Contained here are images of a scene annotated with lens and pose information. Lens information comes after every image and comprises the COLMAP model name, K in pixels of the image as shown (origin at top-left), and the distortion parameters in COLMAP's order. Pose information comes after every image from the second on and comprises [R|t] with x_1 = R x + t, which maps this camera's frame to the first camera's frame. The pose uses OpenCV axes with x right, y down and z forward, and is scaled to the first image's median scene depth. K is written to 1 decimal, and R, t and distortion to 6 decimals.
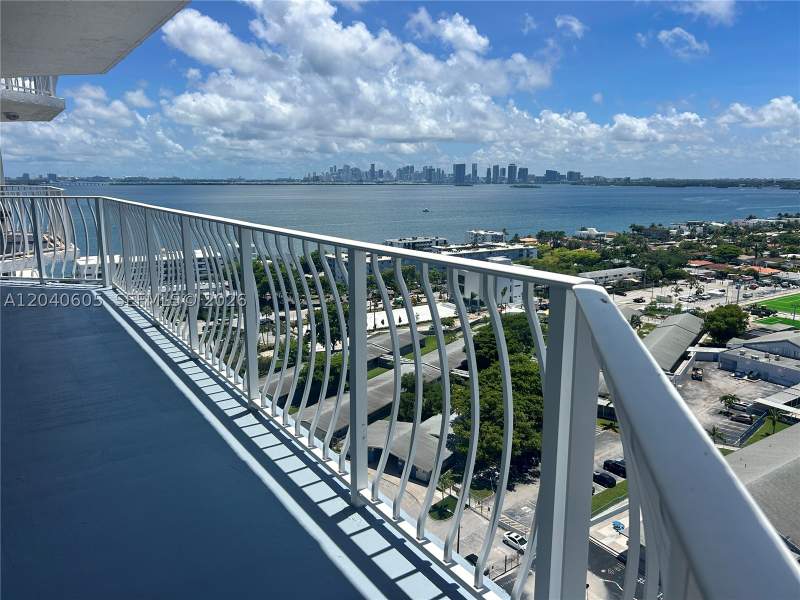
lens RADIAL K [[593.0, 0, 401.7], [0, 593.0, 304.7], [0, 0, 1]] dist [0.046119, -0.038394]
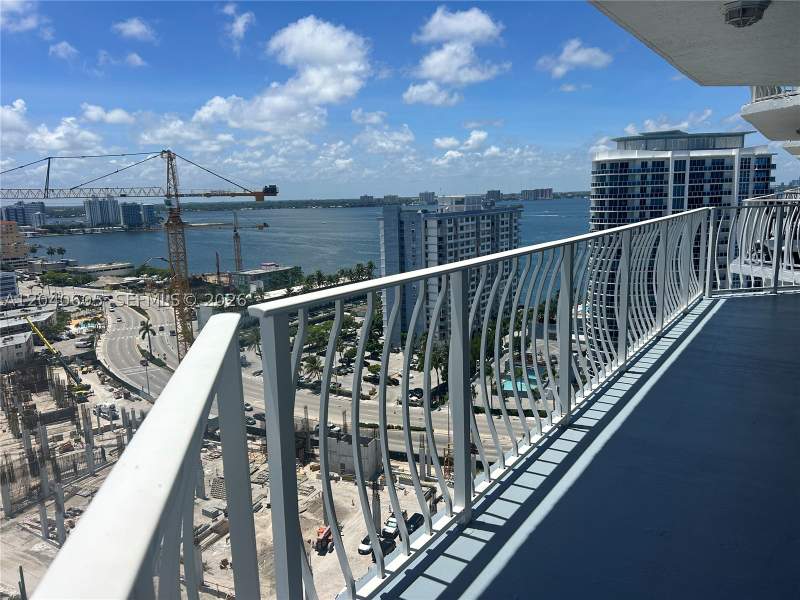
lens RADIAL K [[593.0, 0, 400.2], [0, 593.0, 298.7], [0, 0, 1]] dist [0.046119, -0.038394]
pose [[-0.356074, -0.143239, 0.923414, -0.308744], [0.223663, 0.946395, 0.233050, -0.092479], [-0.907296, 0.289516, -0.304949, 0.446366]]
